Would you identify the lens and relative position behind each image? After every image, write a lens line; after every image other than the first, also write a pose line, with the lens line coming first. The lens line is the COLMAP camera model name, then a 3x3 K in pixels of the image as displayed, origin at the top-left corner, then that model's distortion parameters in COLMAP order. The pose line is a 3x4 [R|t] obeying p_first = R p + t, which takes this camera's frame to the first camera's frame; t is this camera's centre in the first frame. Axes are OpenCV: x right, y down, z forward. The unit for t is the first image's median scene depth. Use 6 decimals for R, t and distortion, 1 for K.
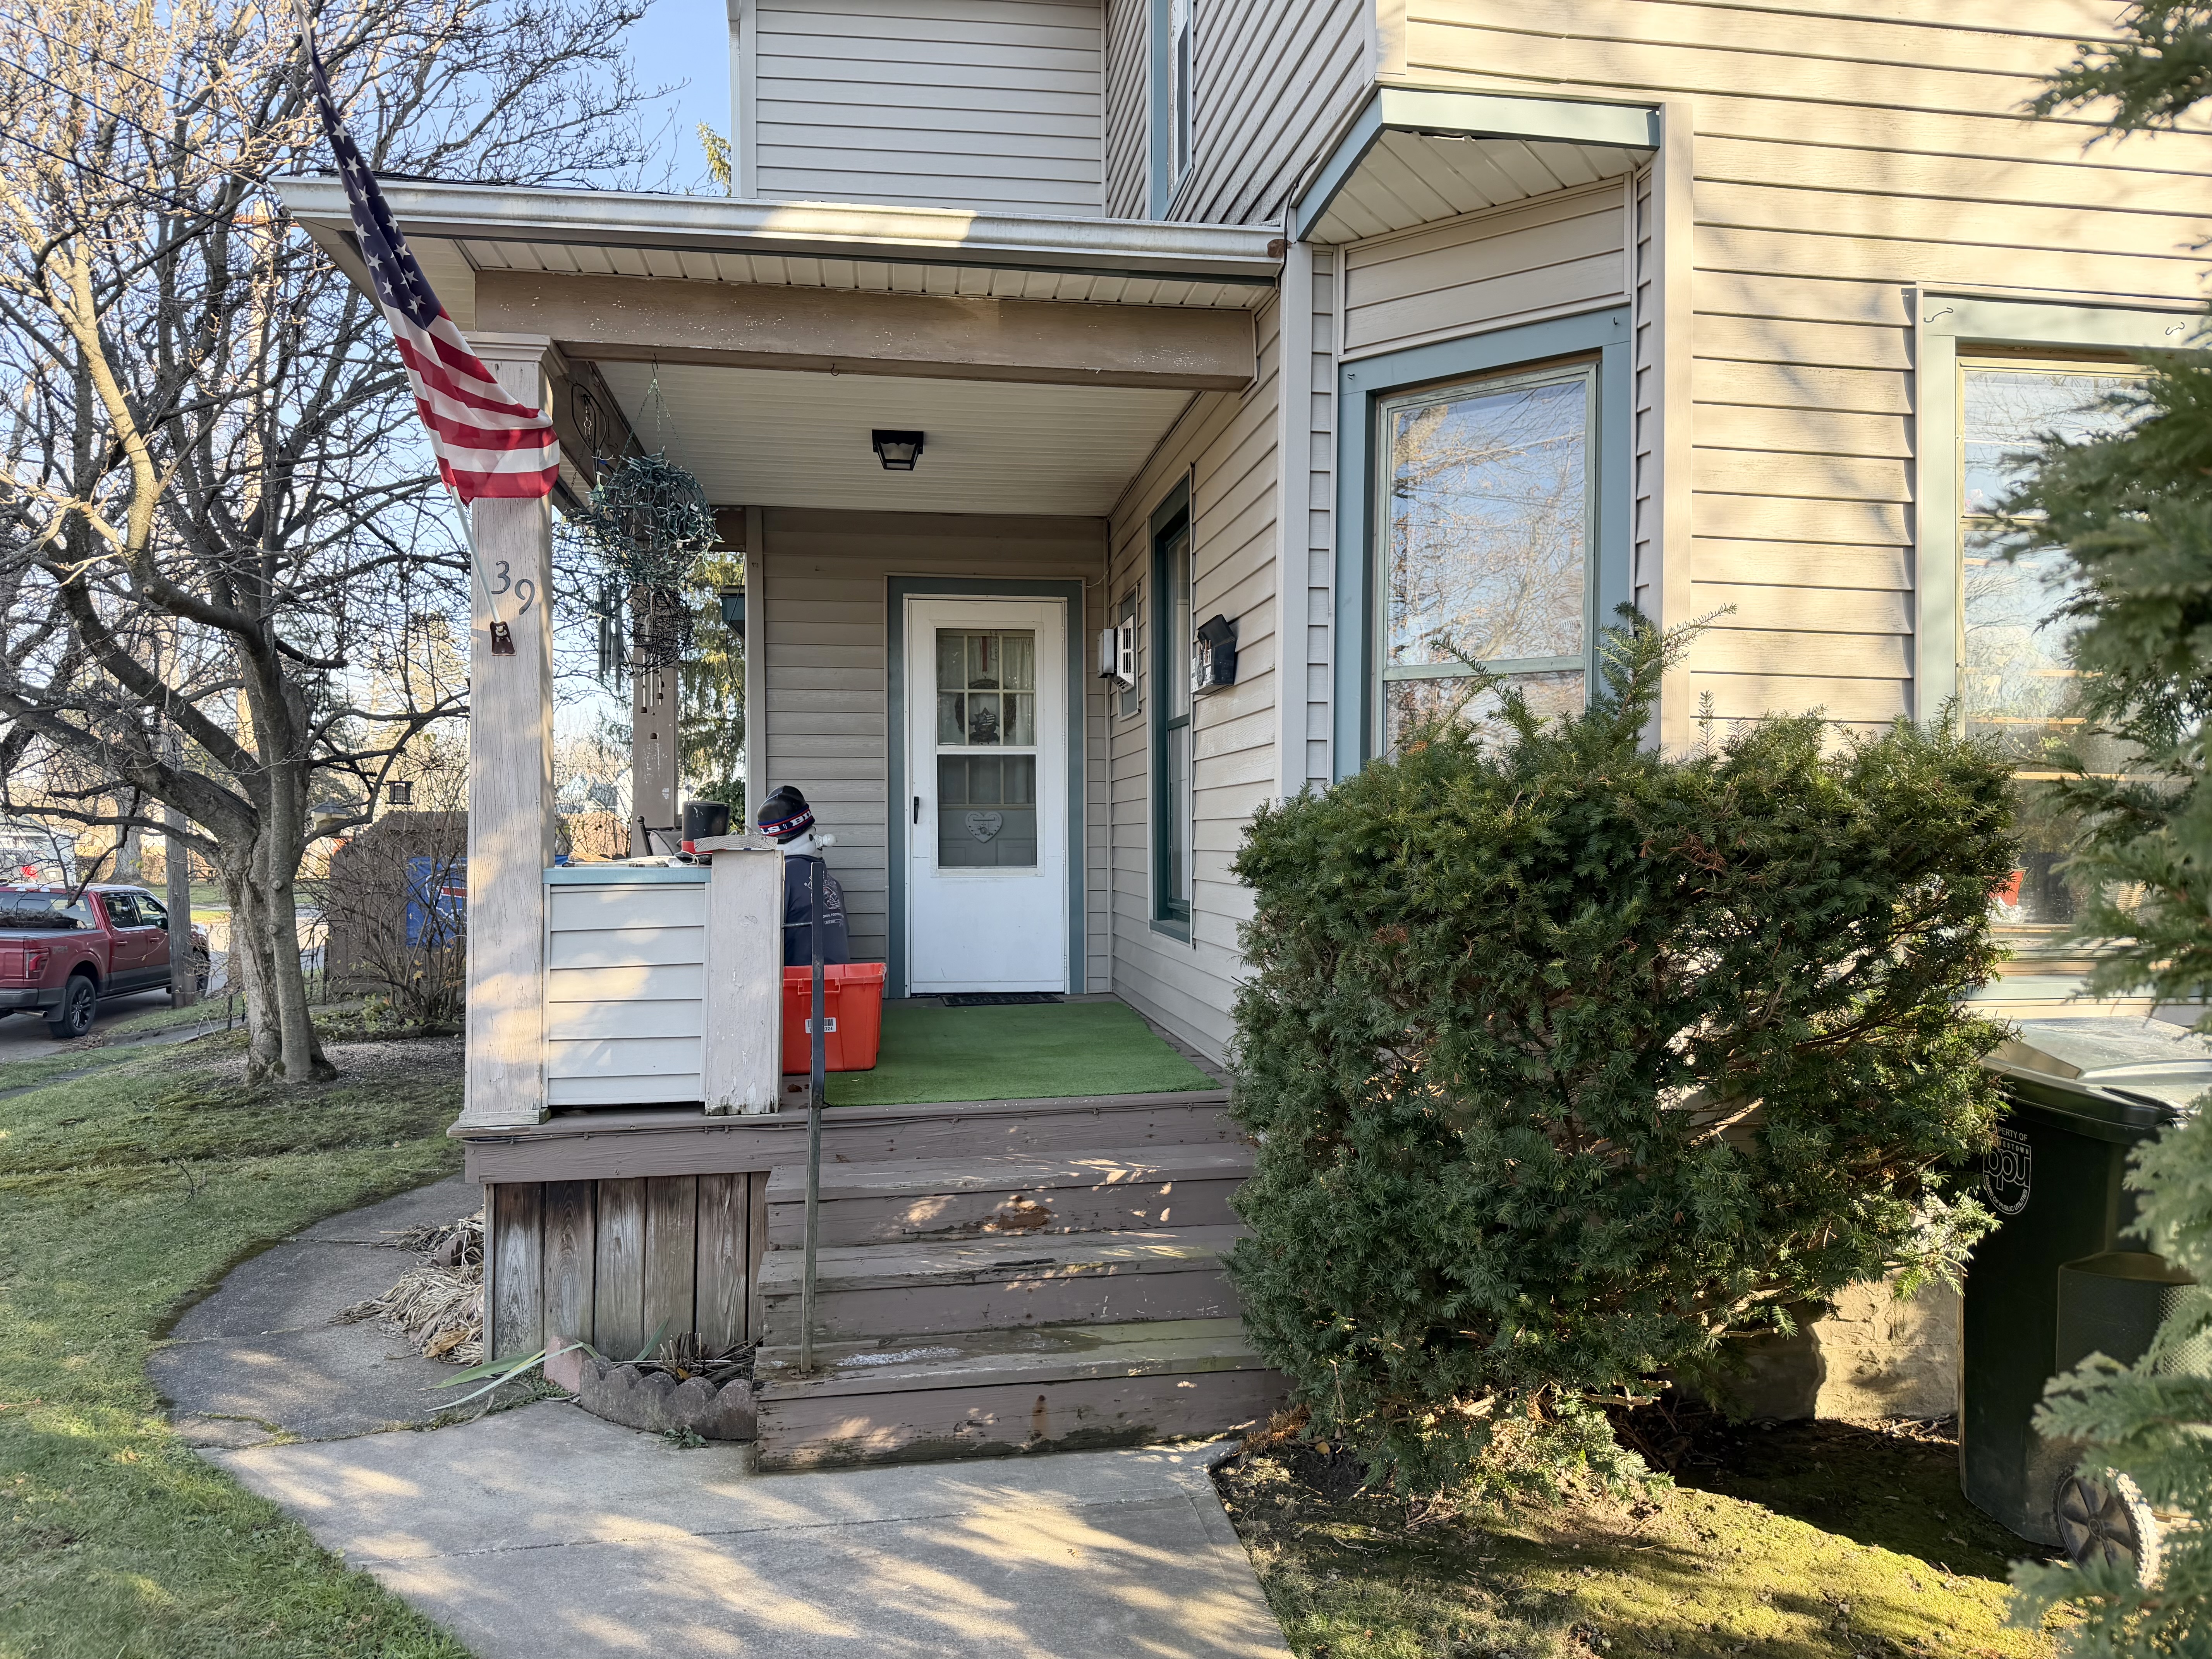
lens RADIAL K [[1544.1, 0, 1110.7], [0, 1544.1, 866.9], [0, 0, 1]] dist [0.012322, -0.017670]
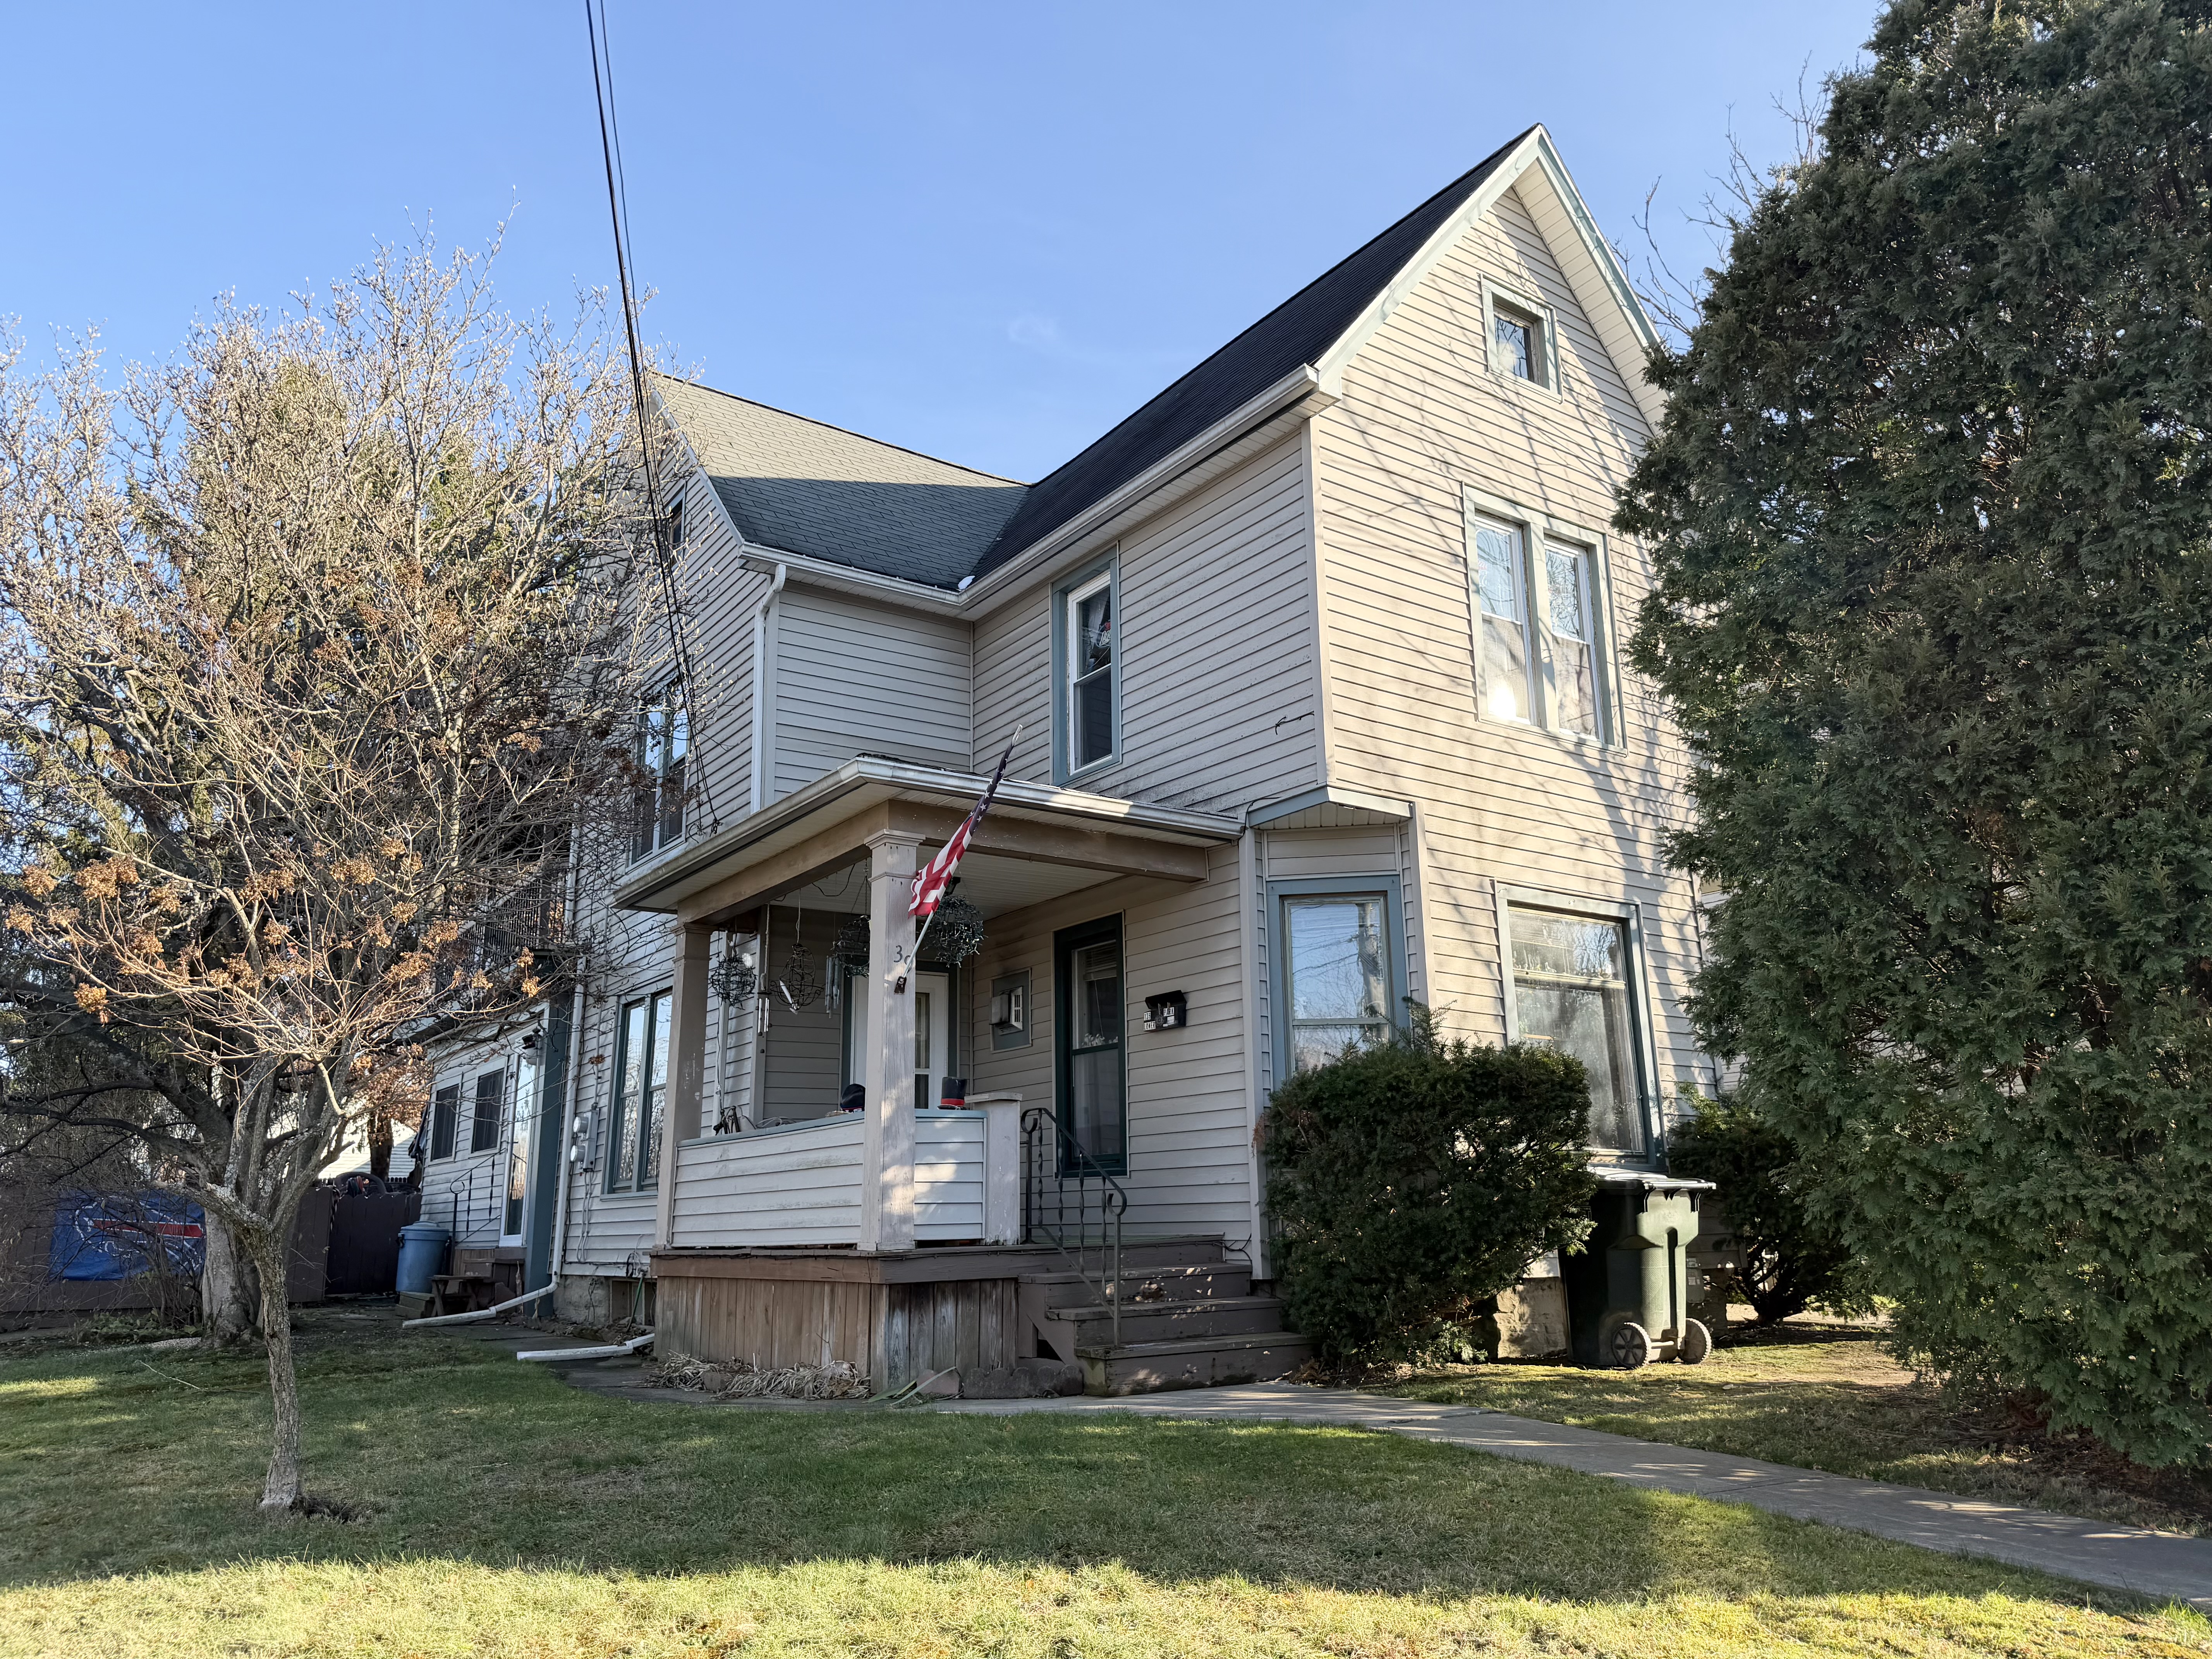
lens RADIAL K [[1544.1, 0, 1103.7], [0, 1544.1, 823.1], [0, 0, 1]] dist [0.012322, -0.017670]
pose [[0.897328, 0.099235, 0.430064, -1.131809], [0.019965, 0.964273, -0.264159, 0.188922], [-0.440913, 0.245623, 0.863287, -0.908645]]
